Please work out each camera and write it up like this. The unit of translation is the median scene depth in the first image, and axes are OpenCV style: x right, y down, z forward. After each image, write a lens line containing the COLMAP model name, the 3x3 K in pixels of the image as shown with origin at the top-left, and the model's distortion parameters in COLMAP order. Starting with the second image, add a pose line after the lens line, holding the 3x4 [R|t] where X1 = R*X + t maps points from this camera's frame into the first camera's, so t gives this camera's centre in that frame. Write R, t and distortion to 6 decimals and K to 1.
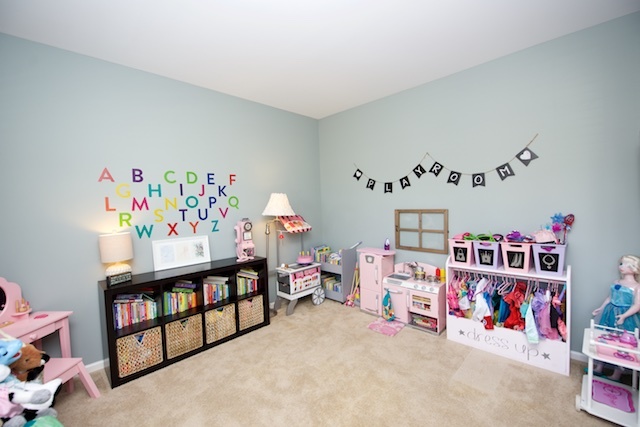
lens RADIAL K [[264.1, 0, 318.7], [0, 264.1, 212.7], [0, 0, 1]] dist [-0.013003, -0.002119]
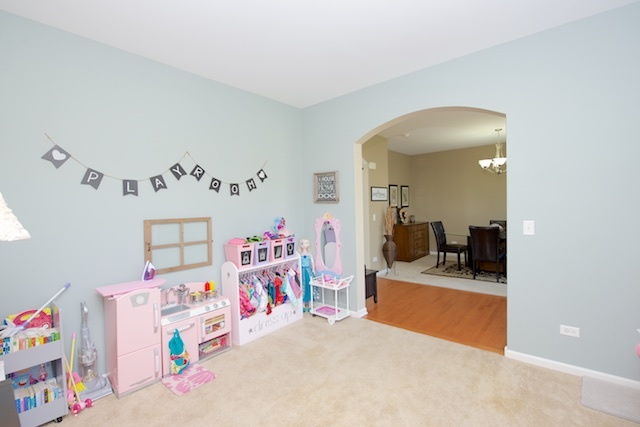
lens RADIAL K [[285.7, 0, 319.0], [0, 285.7, 213.7], [0, 0, 1]] dist [-0.004301, -0.000248]
pose [[-0.052961, 0.007671, 0.998567, -0.551190], [0.060637, 0.998150, -0.004452, 0.003256], [-0.996754, 0.060314, -0.053329, 0.656852]]
